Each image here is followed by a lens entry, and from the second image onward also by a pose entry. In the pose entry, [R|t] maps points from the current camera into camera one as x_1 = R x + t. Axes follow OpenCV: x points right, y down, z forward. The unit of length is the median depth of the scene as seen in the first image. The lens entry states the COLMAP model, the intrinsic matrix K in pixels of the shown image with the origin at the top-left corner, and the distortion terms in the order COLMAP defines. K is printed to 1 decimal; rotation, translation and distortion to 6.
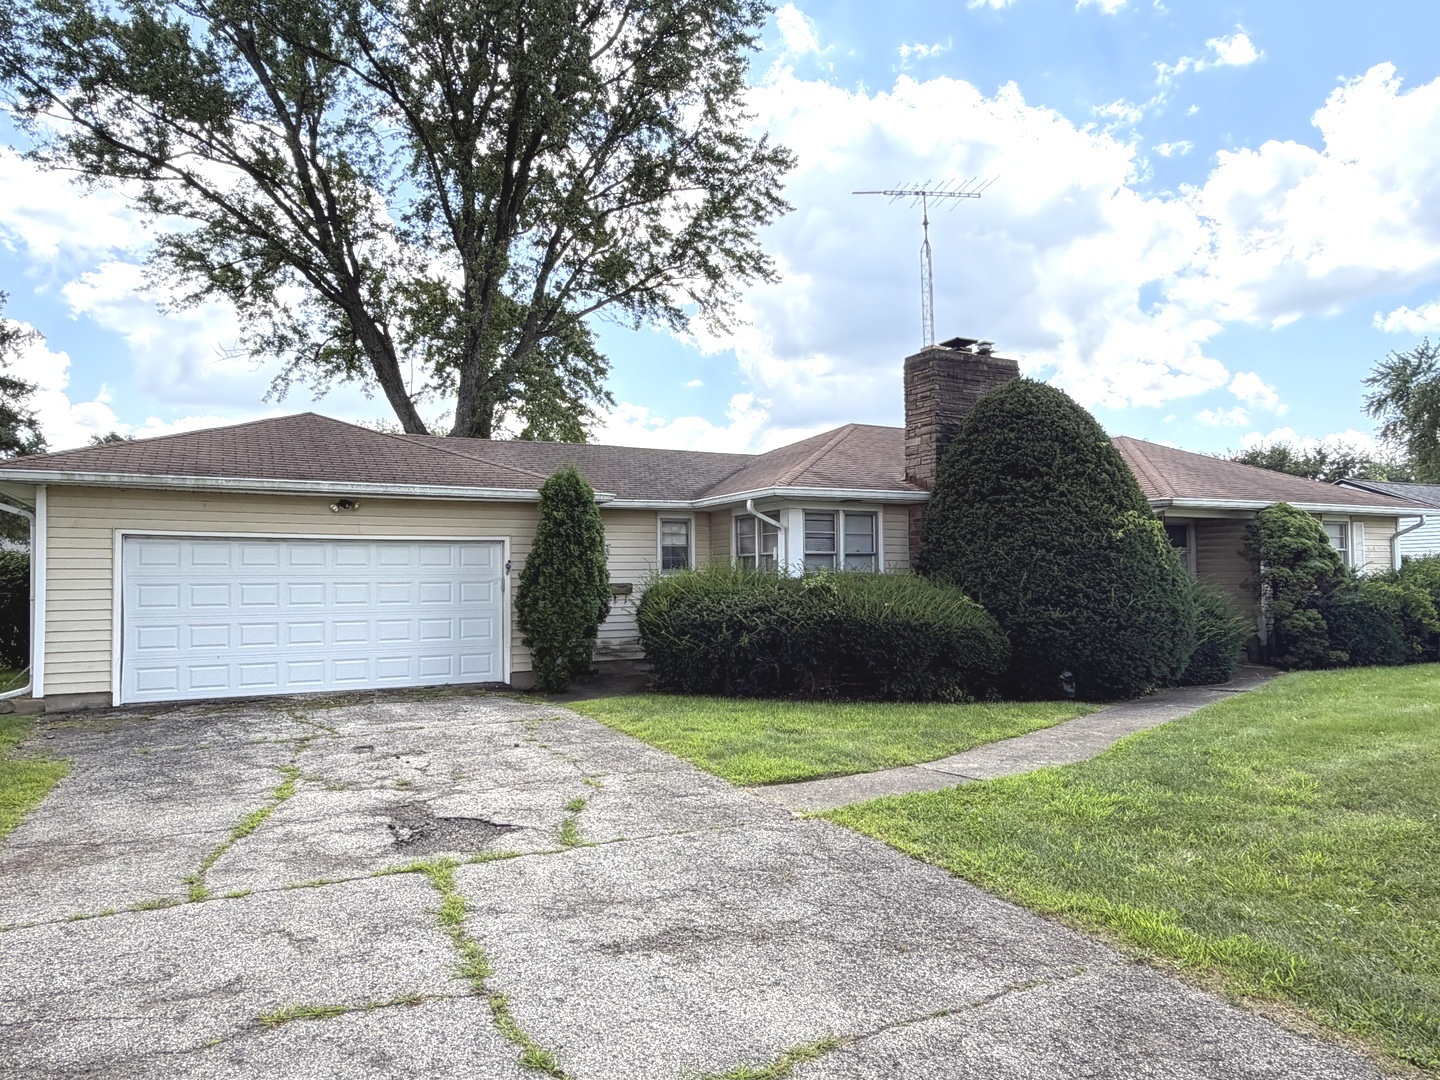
lens RADIAL K [[964.4, 0, 720.0], [0, 964.4, 540.0], [0, 0, 1]] dist [0.006307, 0.004367]
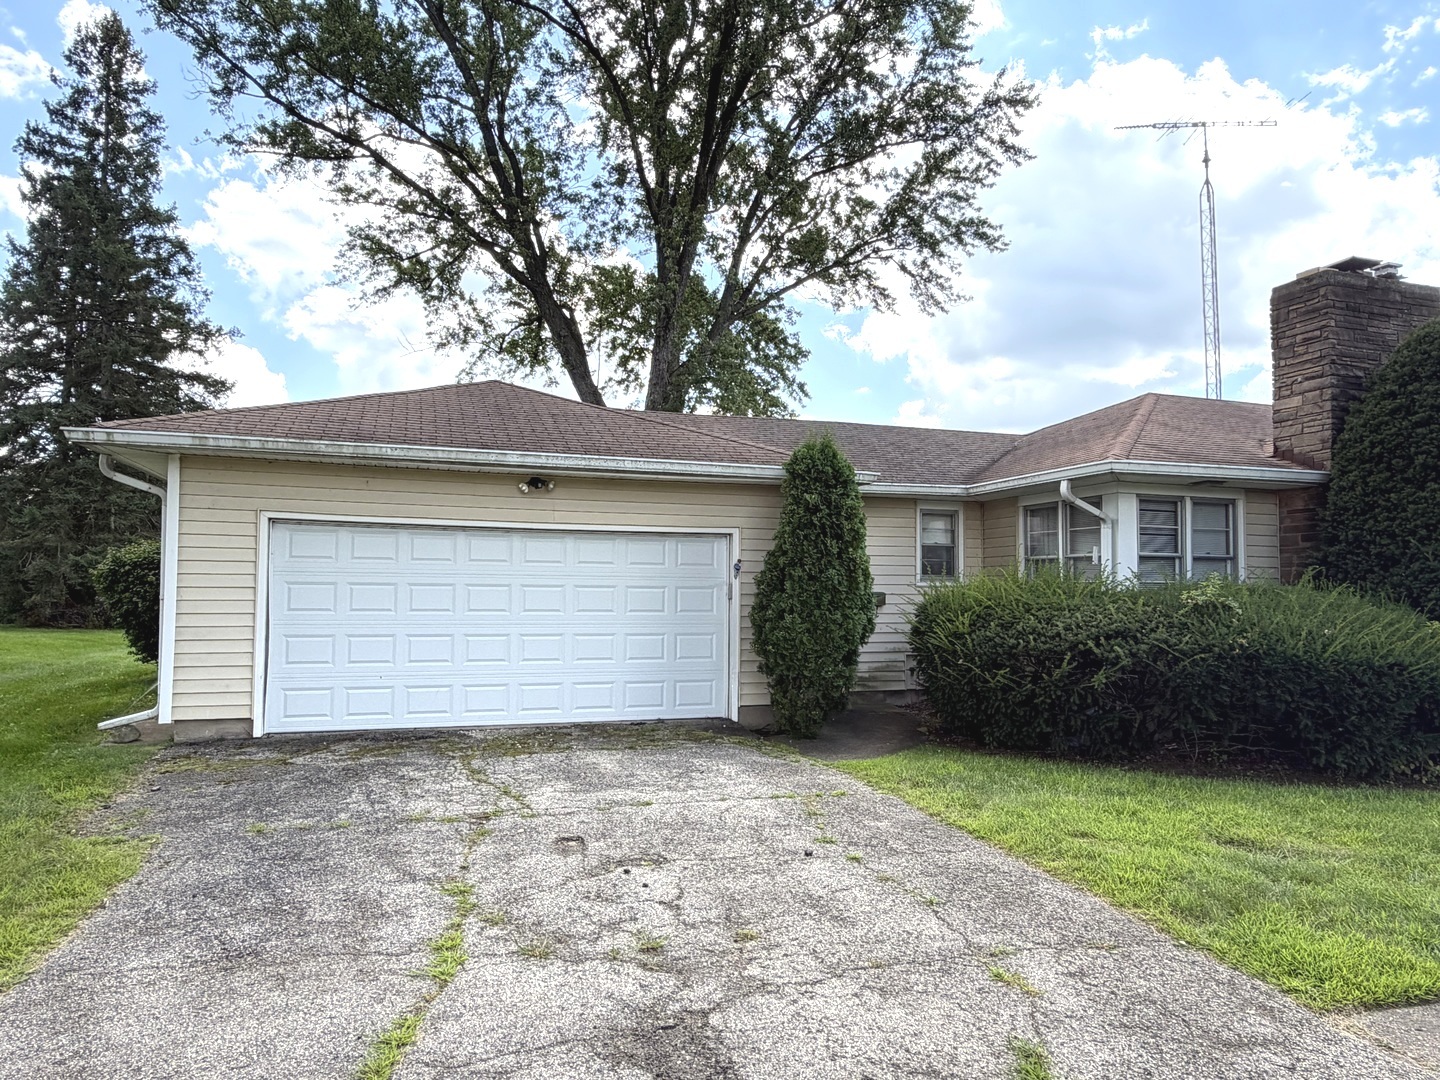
lens RADIAL K [[964.4, 0, 720.0], [0, 964.4, 540.0], [0, 0, 1]] dist [0.006307, 0.004367]
pose [[0.985740, 0.009275, -0.168021, -0.056951], [-0.010950, 0.999899, -0.009044, 0.006909], [0.167920, 0.010754, 0.985742, 0.132287]]
